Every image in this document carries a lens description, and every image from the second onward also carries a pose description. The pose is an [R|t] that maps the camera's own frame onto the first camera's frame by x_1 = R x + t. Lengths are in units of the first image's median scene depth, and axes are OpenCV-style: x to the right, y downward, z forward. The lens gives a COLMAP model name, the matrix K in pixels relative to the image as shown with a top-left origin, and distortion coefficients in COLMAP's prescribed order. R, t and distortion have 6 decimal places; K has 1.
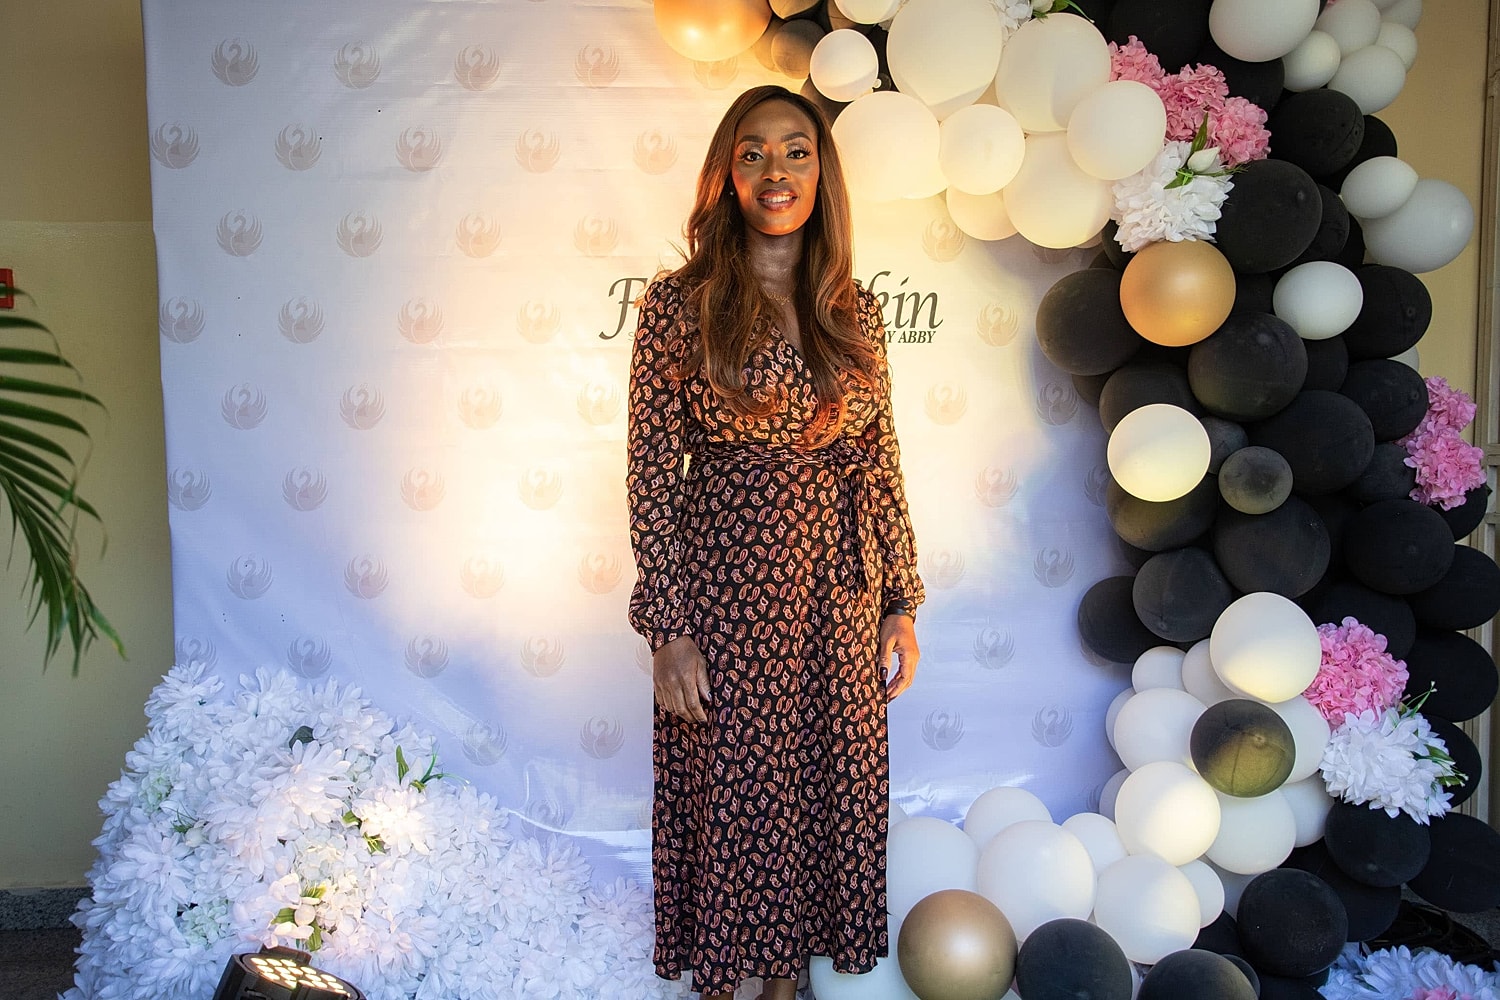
lens RADIAL K [[1171.6, 0, 751.6], [0, 1171.6, 510.2], [0, 0, 1]] dist [0.009970, 0.010454]
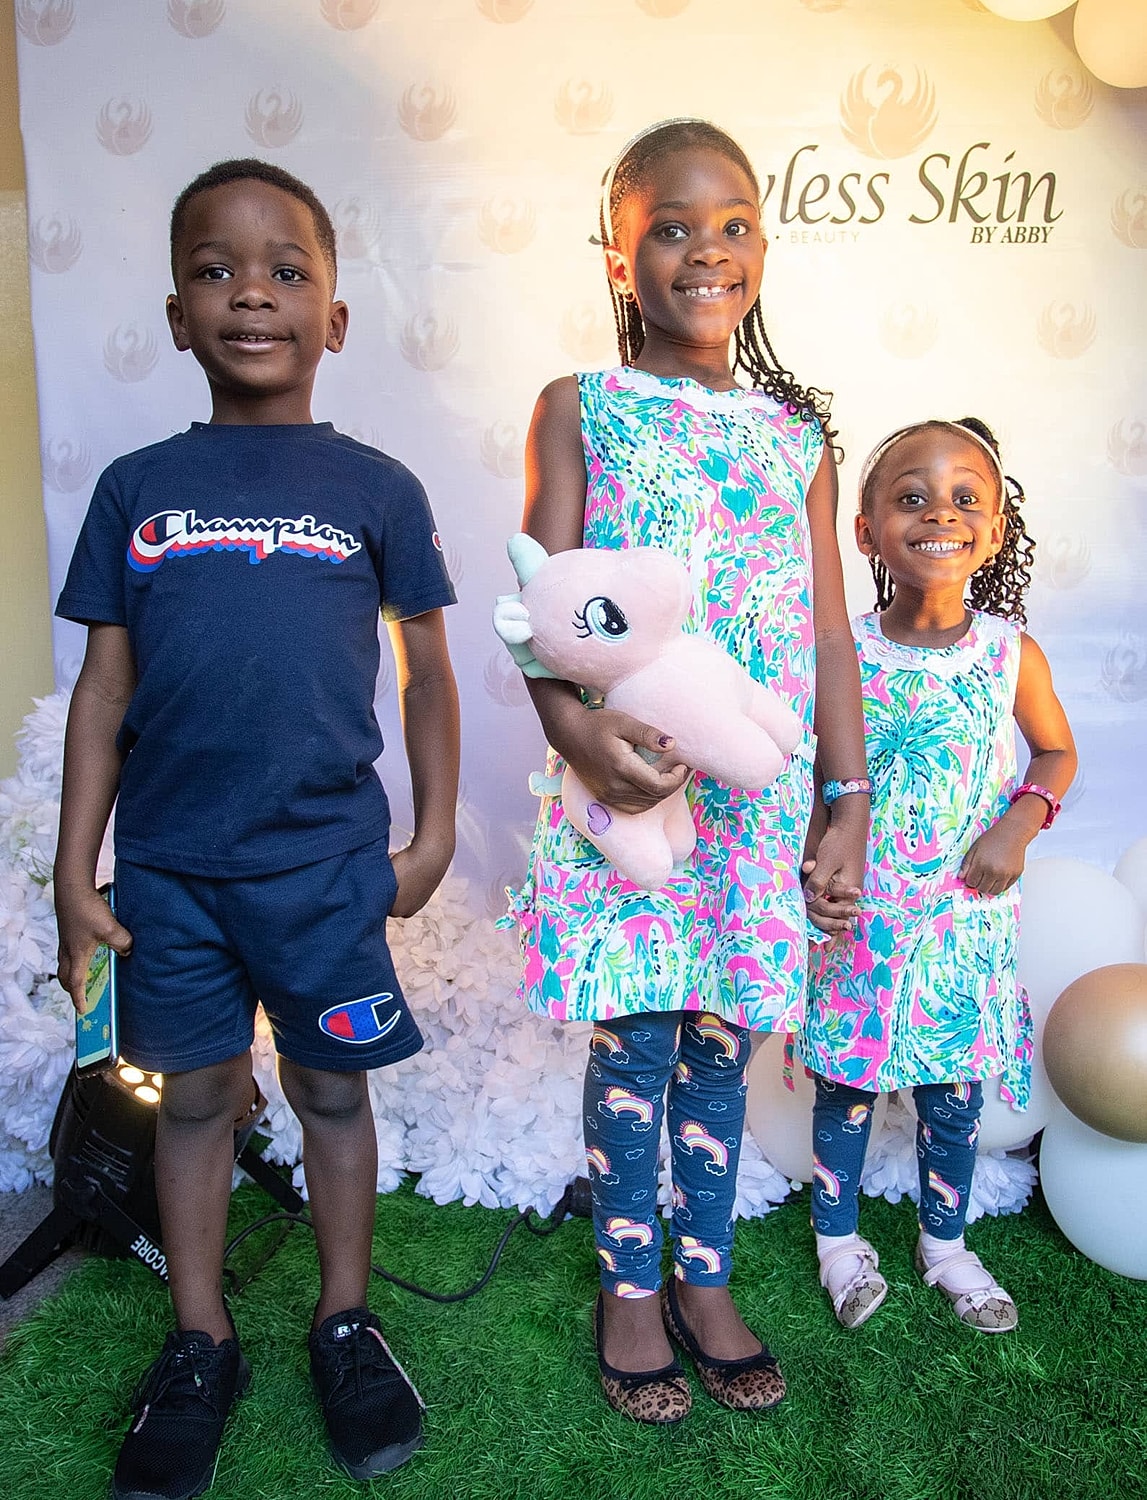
lens RADIAL K [[1112.0, 0, 602.2], [0, 1112.0, 748.8], [0, 0, 1]] dist [-0.067191, 0.020929]
pose [[0.995013, 0.002561, -0.099715, -0.055320], [0.001296, 0.999254, 0.038597, 0.154083], [0.099739, -0.038533, 0.994267, 0.329455]]
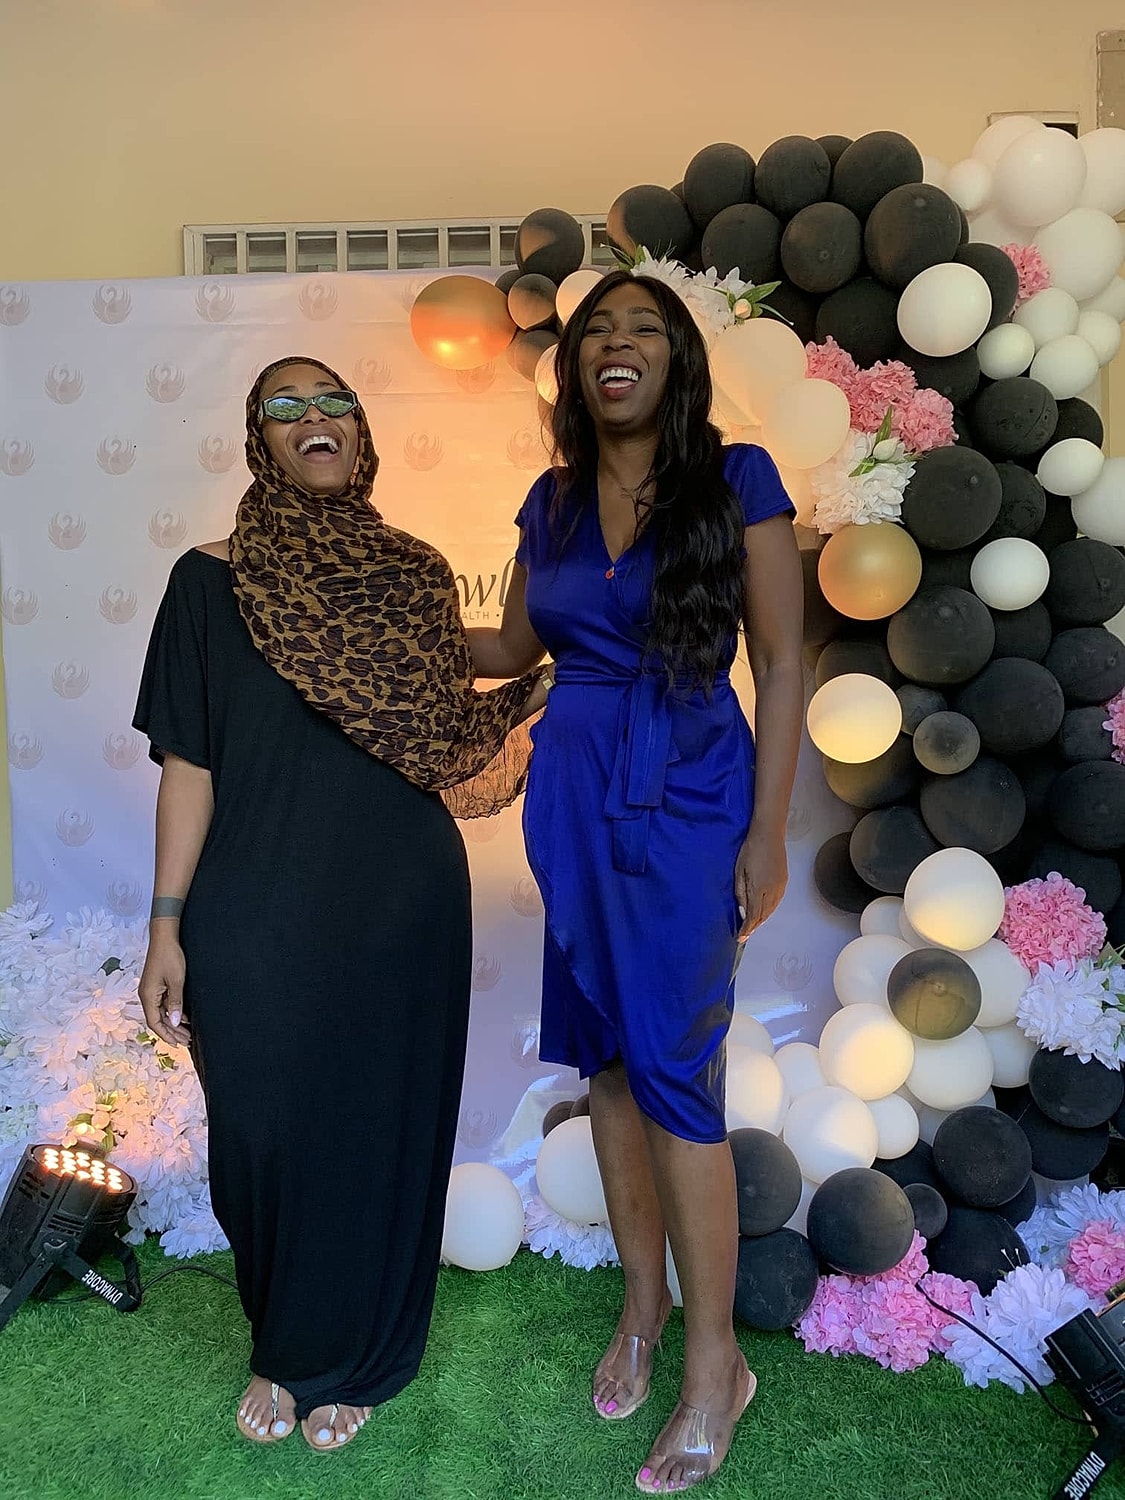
lens RADIAL K [[1165.2, 0, 561.1], [0, 1165.2, 741.8], [0, 0, 1]] dist [0.030083, -0.016392]
pose [[0.994028, -0.001451, -0.109119, 0.183923], [-0.000890, 0.999770, -0.021409, -0.002621], [0.109126, 0.021378, 0.993798, -0.096225]]
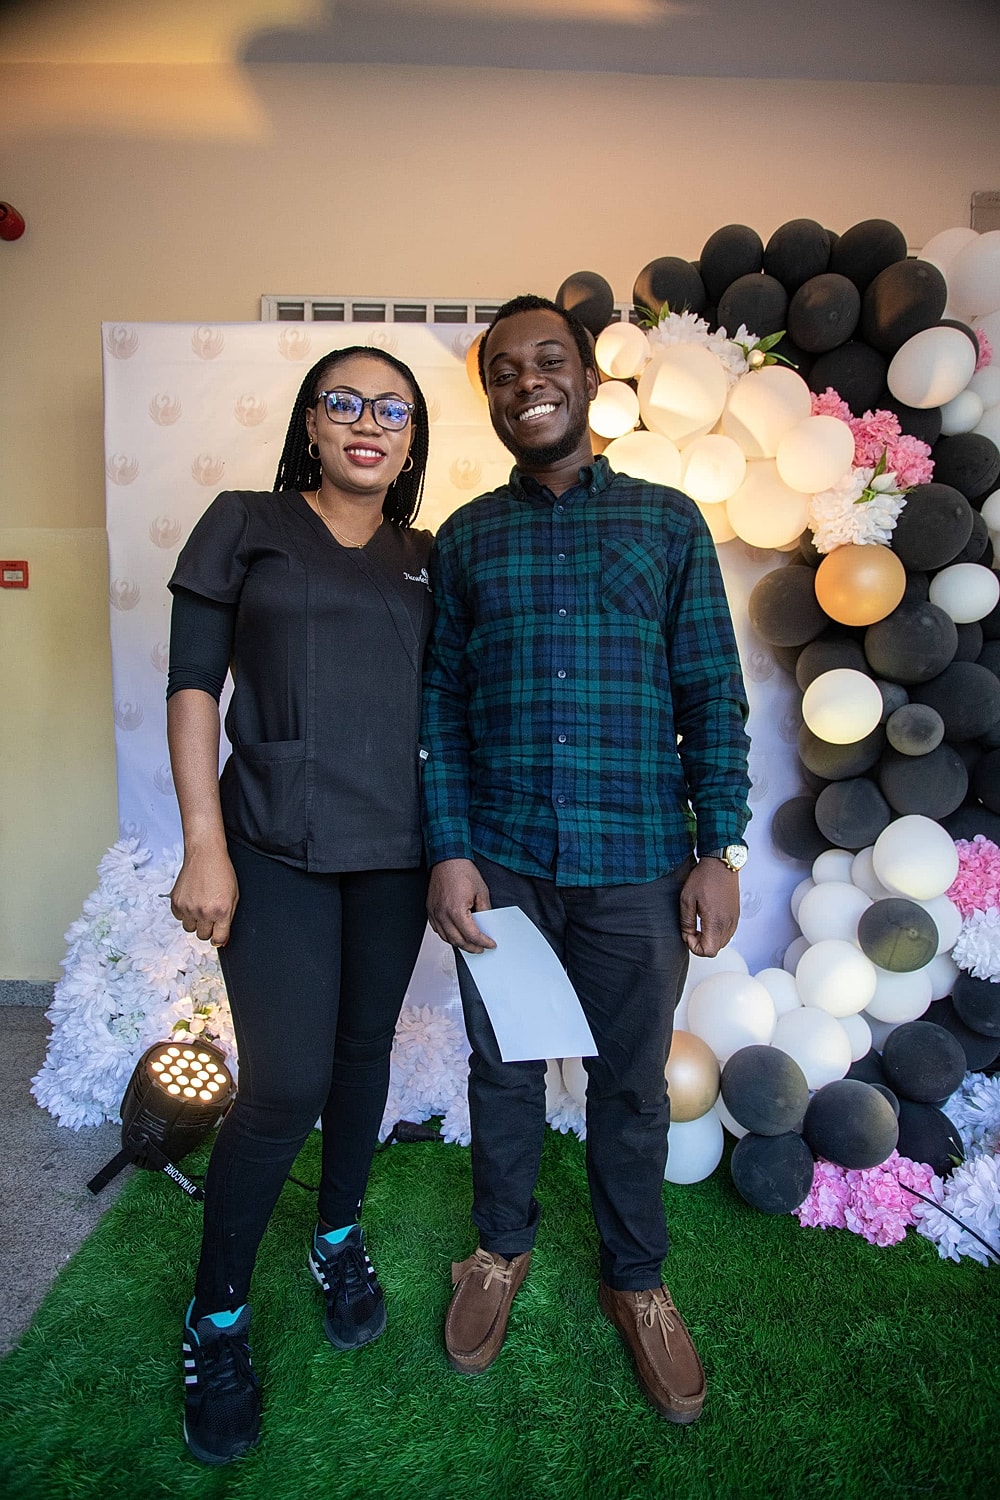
lens RADIAL K [[740.8, 0, 506.8], [0, 740.8, 749.9], [0, 0, 1]] dist [-0.050994, 0.013244]
pose [[0.998731, 0.026333, -0.042930, 0.010926], [-0.025007, 0.999202, 0.031140, -0.015895], [0.043715, -0.030026, 0.998593, 0.157405]]
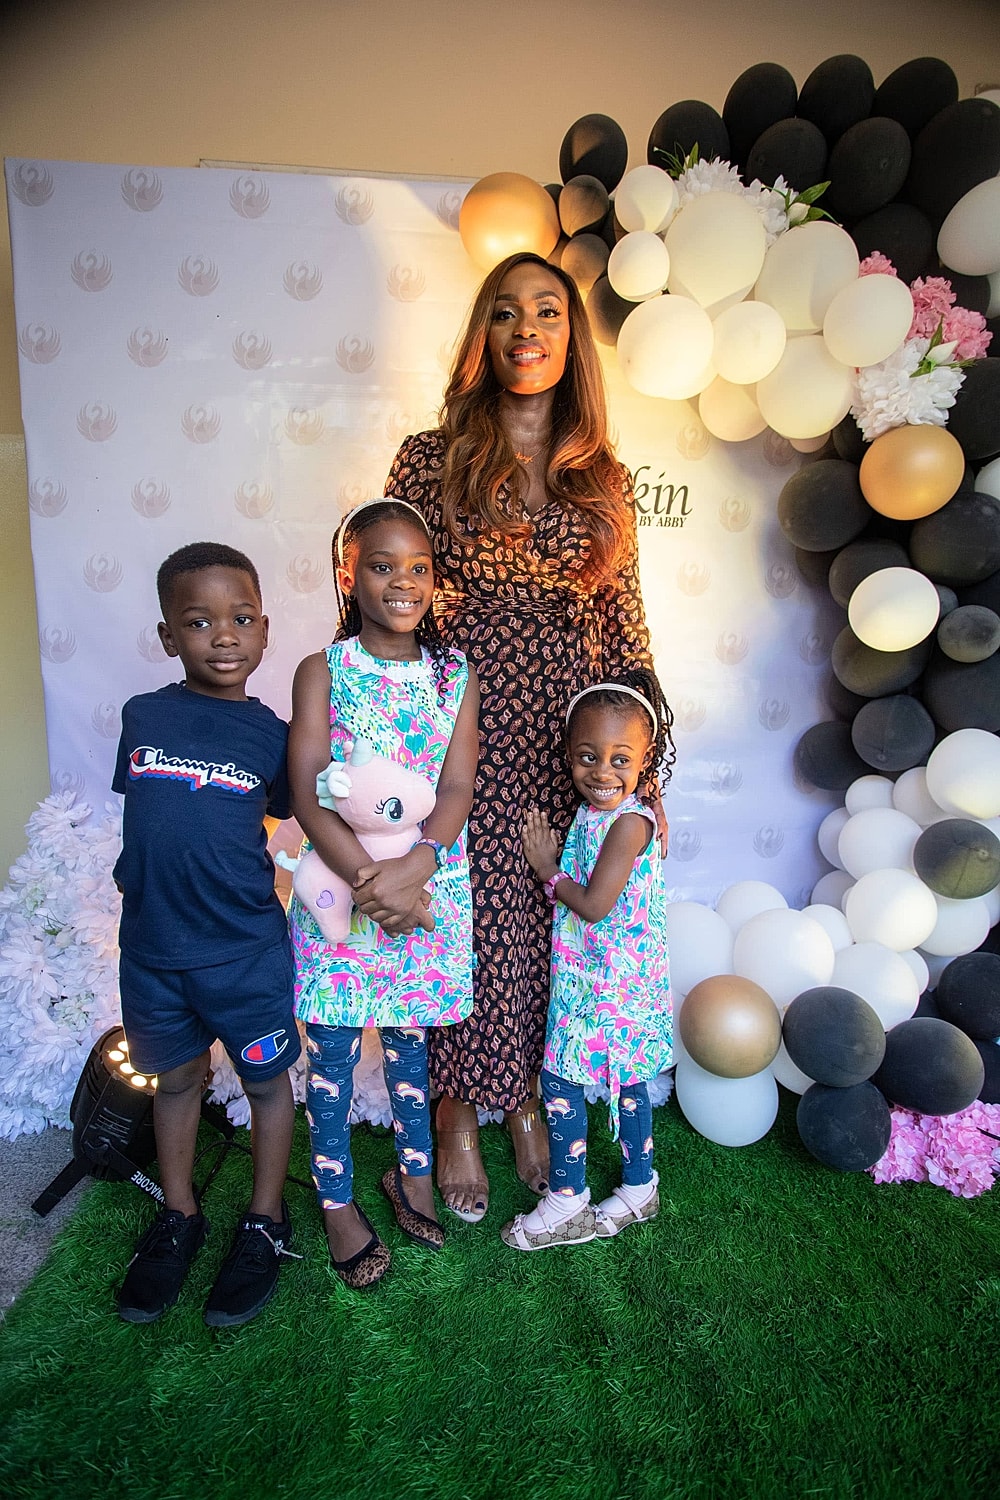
lens RADIAL K [[738.4, 0, 509.2], [0, 738.4, 750.7], [0, 0, 1]] dist [-0.044262, 0.010917]
pose [[0.998654, -0.000080, 0.051861, -0.071017], [-0.002809, 0.998447, 0.055636, 0.049933], [-0.051785, -0.055707, 0.997103, 0.265556]]
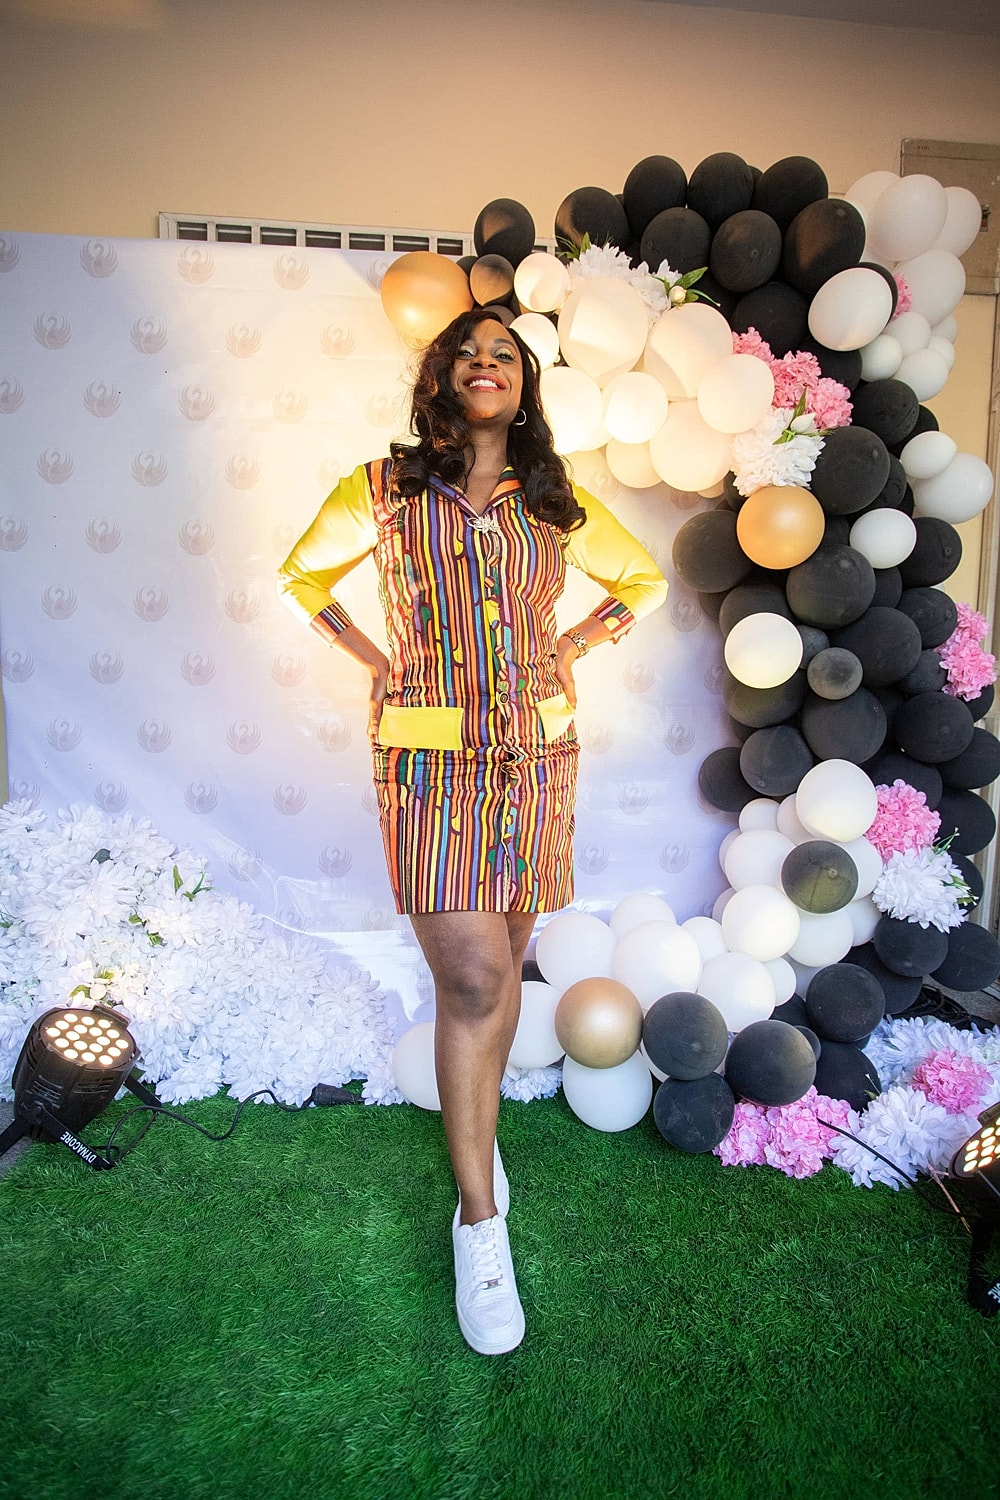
lens RADIAL K [[788.2, 0, 509.6], [0, 788.2, 750.2], [0, 0, 1]] dist [-0.047901, 0.014639]
pose [[0.998935, 0.019419, 0.041864, 0.031037], [-0.021490, 0.998538, 0.049607, 0.023016], [-0.040839, -0.050454, 0.997891, 0.130238]]
